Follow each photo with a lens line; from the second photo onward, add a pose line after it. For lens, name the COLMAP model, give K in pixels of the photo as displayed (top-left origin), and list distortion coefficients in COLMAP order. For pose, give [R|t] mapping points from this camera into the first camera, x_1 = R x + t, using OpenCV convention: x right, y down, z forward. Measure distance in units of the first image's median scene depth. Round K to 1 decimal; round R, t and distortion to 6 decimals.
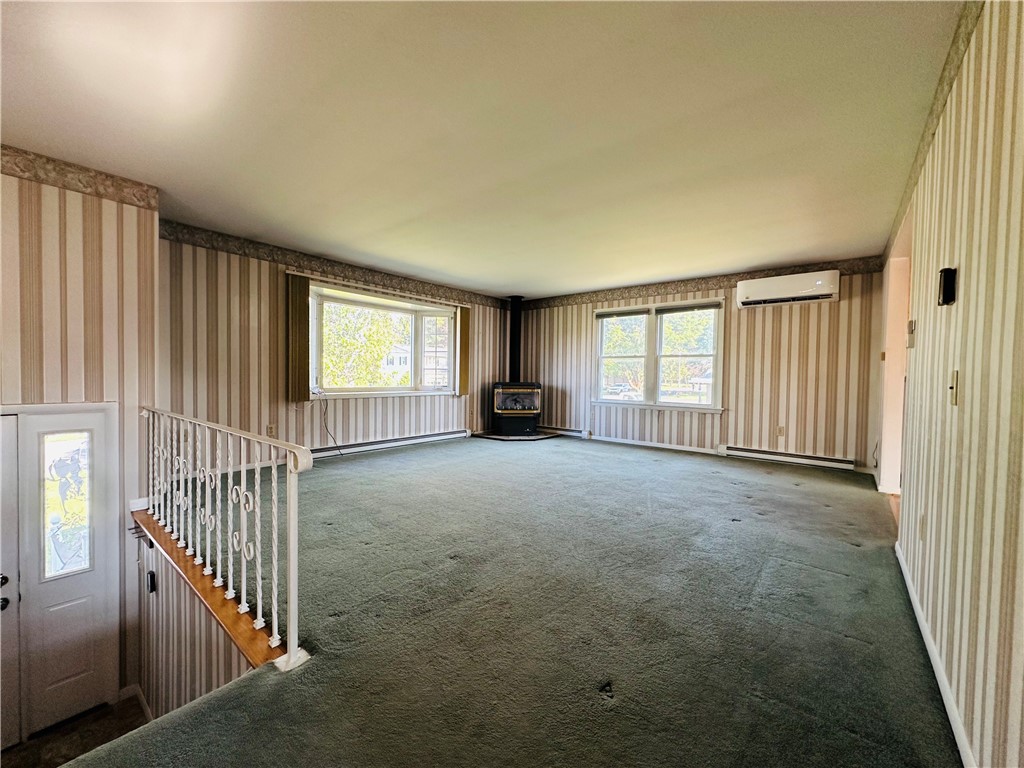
lens RADIAL K [[409.0, 0, 516.7], [0, 409.0, 387.8], [0, 0, 1]] dist [0.001130, -0.000473]
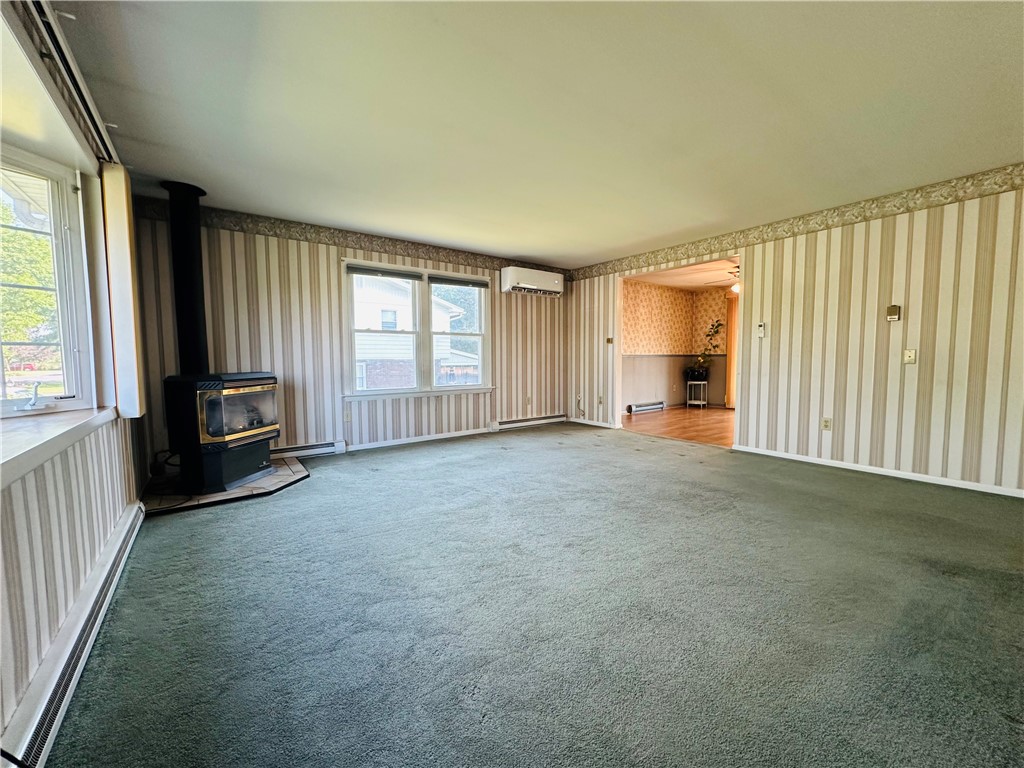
lens RADIAL K [[409.0, 0, 509.9], [0, 409.0, 387.7], [0, 0, 1]] dist [0.001130, -0.000473]
pose [[0.256782, -0.089863, 0.962283, -0.451415], [0.035778, 0.995869, 0.083452, -0.030234], [-0.965807, 0.013000, 0.258937, 0.646723]]
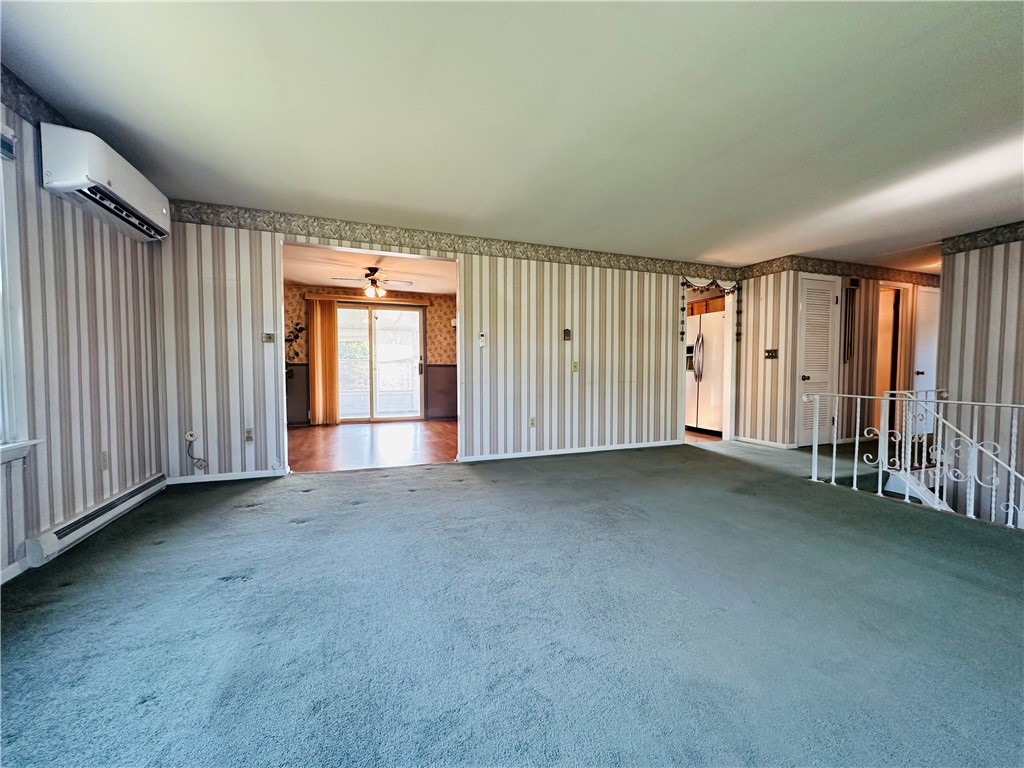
lens RADIAL K [[409.0, 0, 517.5], [0, 409.0, 385.3], [0, 0, 1]] dist [0.001130, -0.000473]
pose [[-0.858248, -0.039808, 0.511689, -0.058183], [-0.002721, 0.997326, 0.073026, -0.026615], [-0.513228, 0.061282, -0.856062, 1.020264]]
